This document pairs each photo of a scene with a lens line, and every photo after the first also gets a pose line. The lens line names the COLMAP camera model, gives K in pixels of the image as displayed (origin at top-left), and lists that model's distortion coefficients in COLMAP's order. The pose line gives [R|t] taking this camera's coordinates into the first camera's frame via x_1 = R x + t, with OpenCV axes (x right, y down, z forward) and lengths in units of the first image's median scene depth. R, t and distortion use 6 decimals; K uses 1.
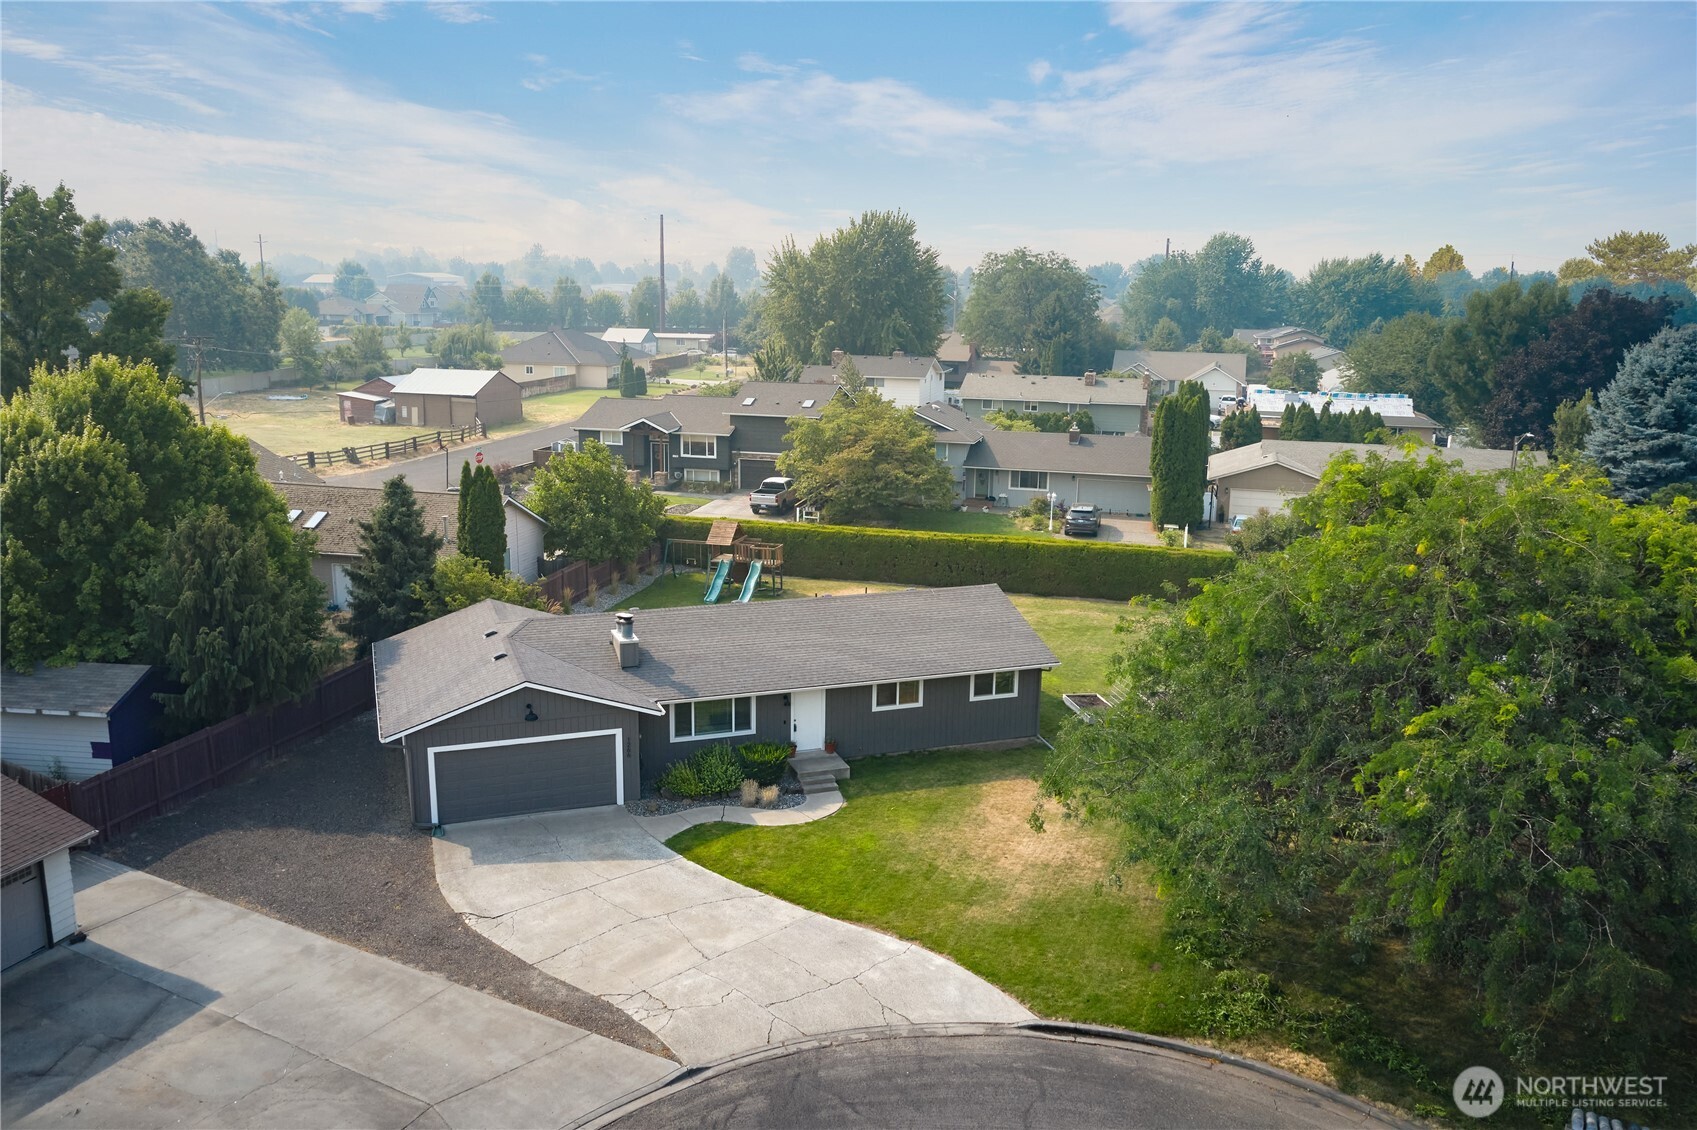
lens RADIAL K [[1332.2, 0, 852.2], [0, 1332.2, 564.3], [0, 0, 1]] dist [-0.022160, 0.023059]
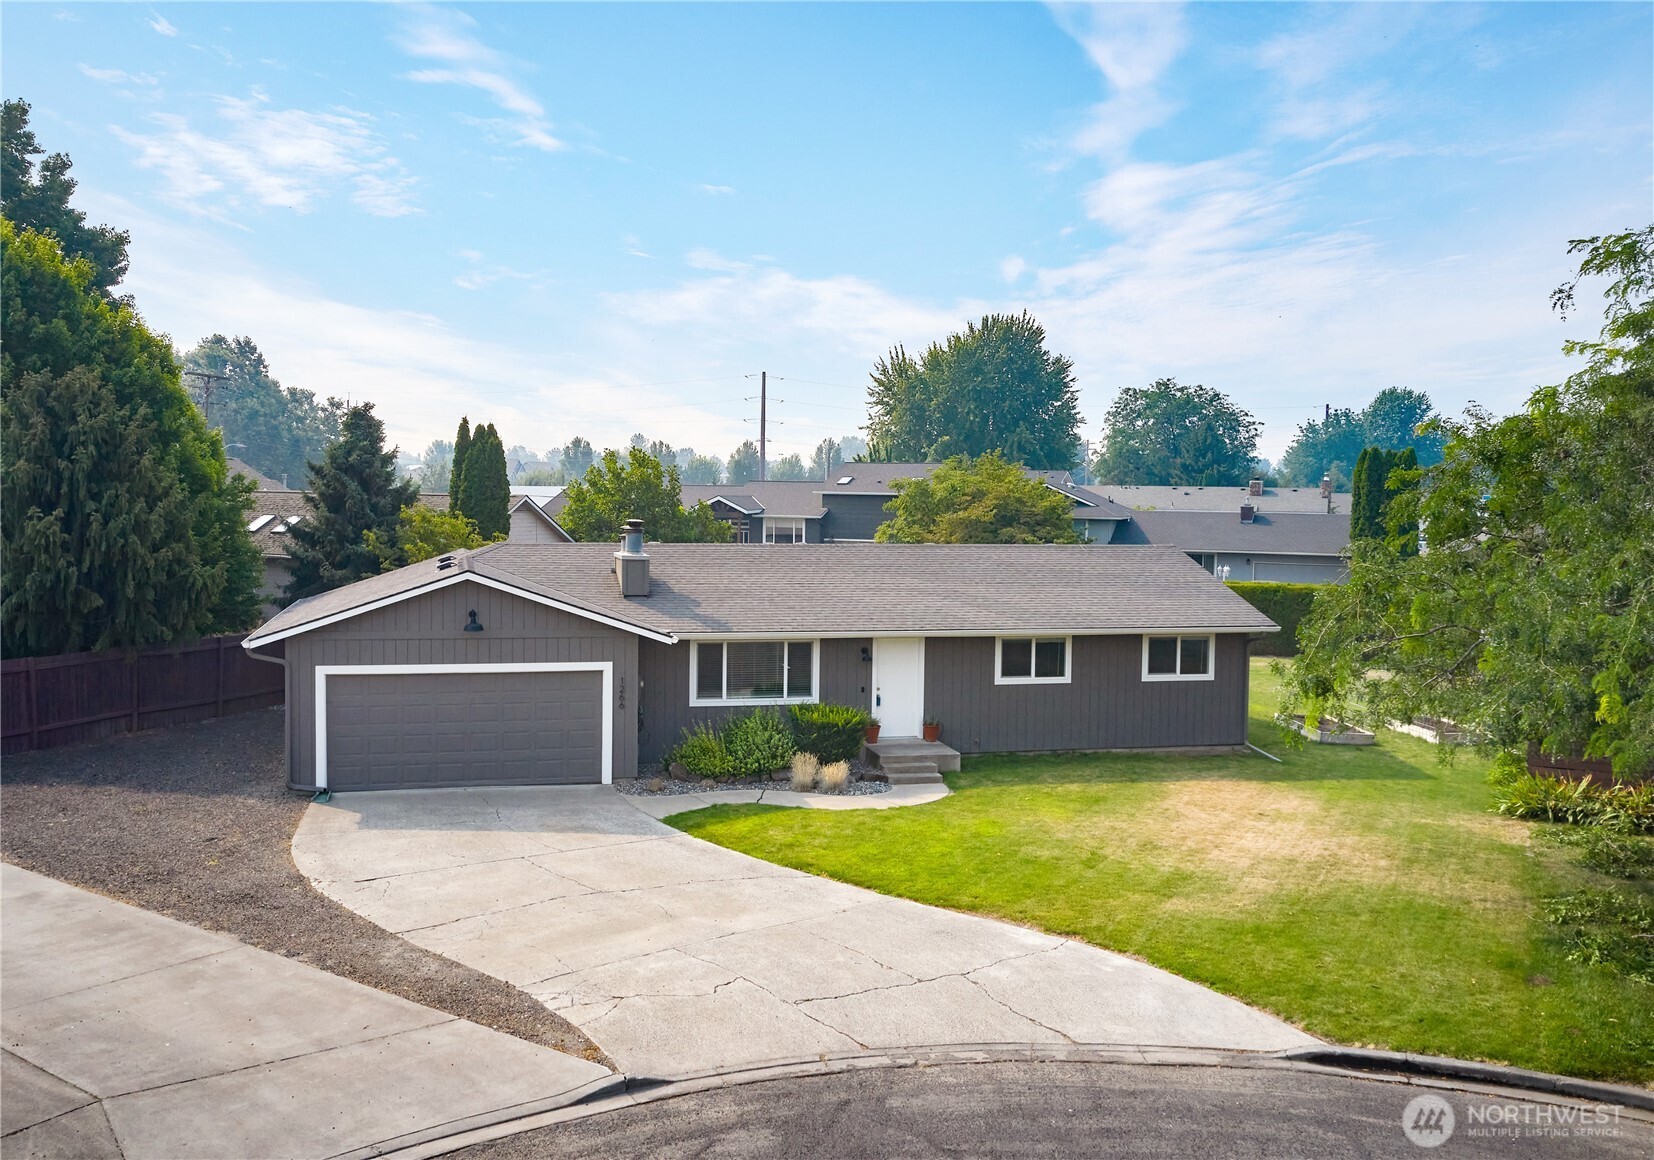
lens RADIAL K [[1427.2, 0, 813.8], [0, 1427.2, 564.7], [0, 0, 1]] dist [-0.027521, 0.026178]
pose [[0.993972, 0.004468, -0.109542, 0.003057], [-0.022739, 0.985842, -0.166127, 0.187749], [0.107249, 0.167617, 0.980001, 0.305702]]
